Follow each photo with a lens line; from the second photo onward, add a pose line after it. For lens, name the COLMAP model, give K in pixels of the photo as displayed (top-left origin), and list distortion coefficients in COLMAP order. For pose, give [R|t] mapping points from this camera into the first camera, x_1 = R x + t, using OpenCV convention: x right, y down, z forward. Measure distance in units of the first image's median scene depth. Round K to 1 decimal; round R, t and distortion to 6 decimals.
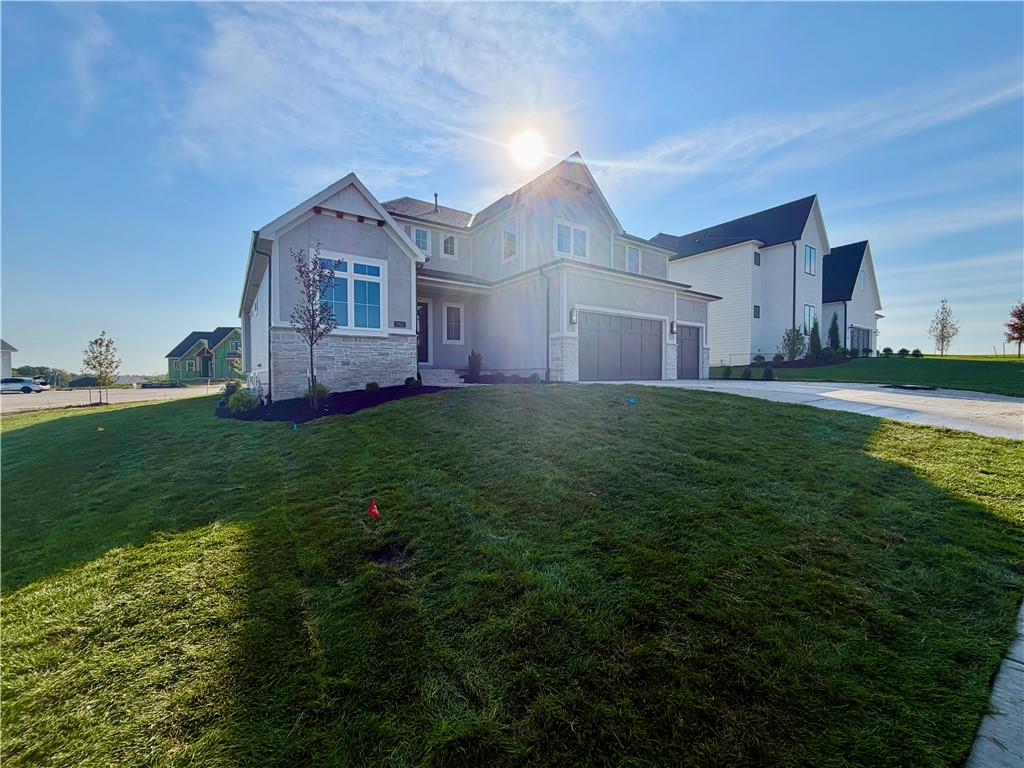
lens RADIAL K [[408.4, 0, 512.6], [0, 408.4, 380.3], [0, 0, 1]] dist [0.001092, 0.000045]
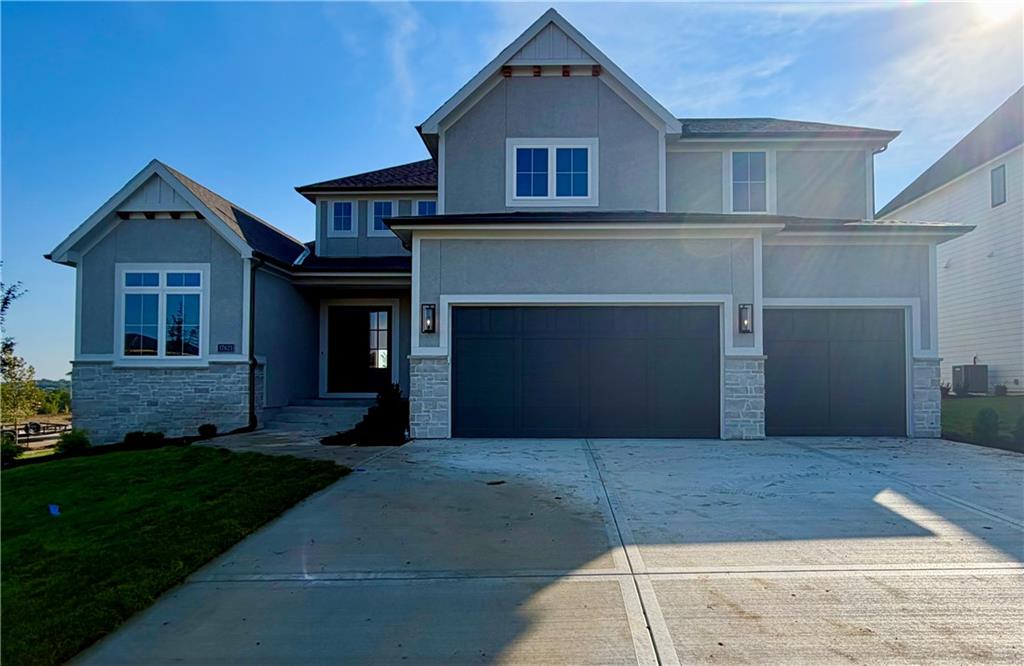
lens RADIAL K [[662.1, 0, 543.6], [0, 662.1, 379.8], [0, 0, 1]] dist [-0.006649, -0.000458]
pose [[0.796026, -0.013211, -0.605118, 0.891510], [-0.014065, 0.999088, -0.040315, -0.044338], [0.605098, 0.040603, 0.795115, 0.430742]]
